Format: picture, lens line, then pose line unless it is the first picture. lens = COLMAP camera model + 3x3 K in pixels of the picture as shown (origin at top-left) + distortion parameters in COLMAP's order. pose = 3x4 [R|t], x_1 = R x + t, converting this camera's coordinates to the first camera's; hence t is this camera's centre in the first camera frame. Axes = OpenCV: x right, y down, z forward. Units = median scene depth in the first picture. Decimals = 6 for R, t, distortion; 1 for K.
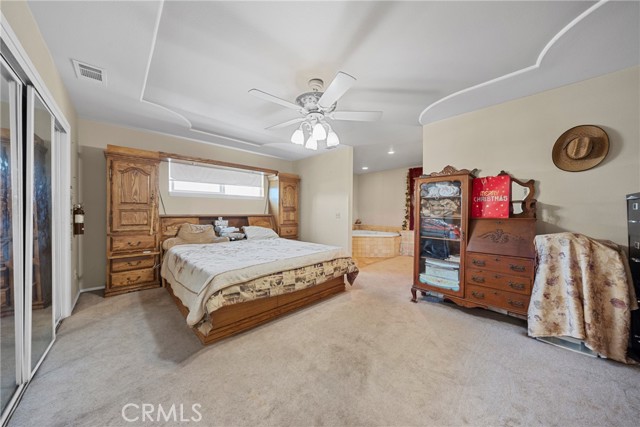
lens RADIAL K [[214.5, 0, 315.0], [0, 214.5, 212.9], [0, 0, 1]] dist [-0.005001, -0.000429]
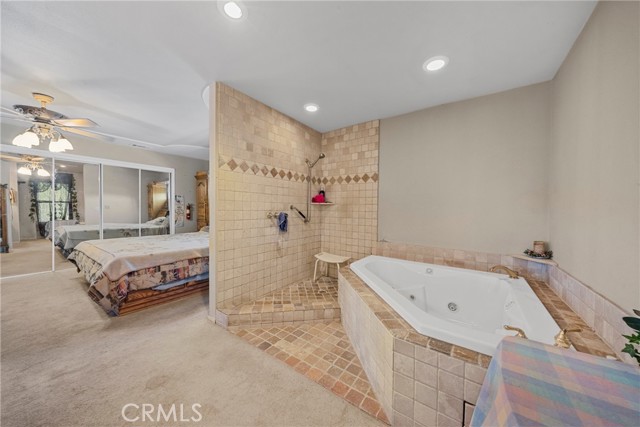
lens RADIAL K [[214.5, 0, 319.4], [0, 214.5, 212.3], [0, 0, 1]] dist [-0.005001, -0.000429]
pose [[0.189587, 0.011200, -0.981800, 0.548547], [-0.023985, 0.999689, 0.006772, -0.003271], [0.981571, 0.022265, 0.189797, 0.872340]]
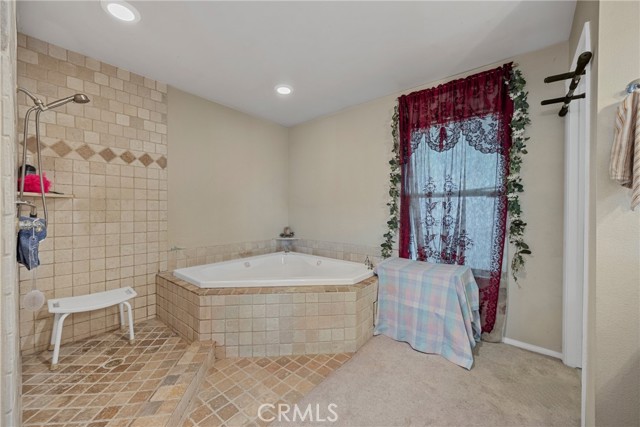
lens RADIAL K [[245.6, 0, 317.4], [0, 245.6, 212.4], [0, 0, 1]] dist [-0.004266, -0.000345]
pose [[0.992411, -0.002348, 0.122944, 0.264014], [0.002082, 0.999995, 0.002286, -0.001570], [-0.122949, -0.002013, 0.992411, 0.636690]]
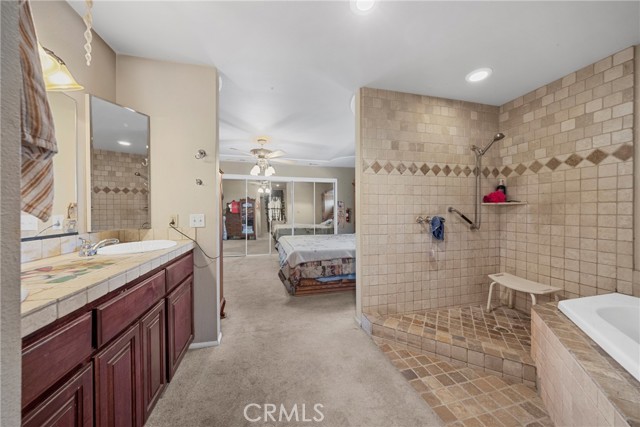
lens RADIAL K [[214.5, 0, 317.9], [0, 214.5, 212.4], [0, 0, 1]] dist [-0.005001, -0.000429]
pose [[-0.498942, 0.000598, -0.866635, 0.511895], [-0.011295, 0.999910, 0.007192, -0.005324], [0.866562, 0.013377, -0.498891, 0.889381]]
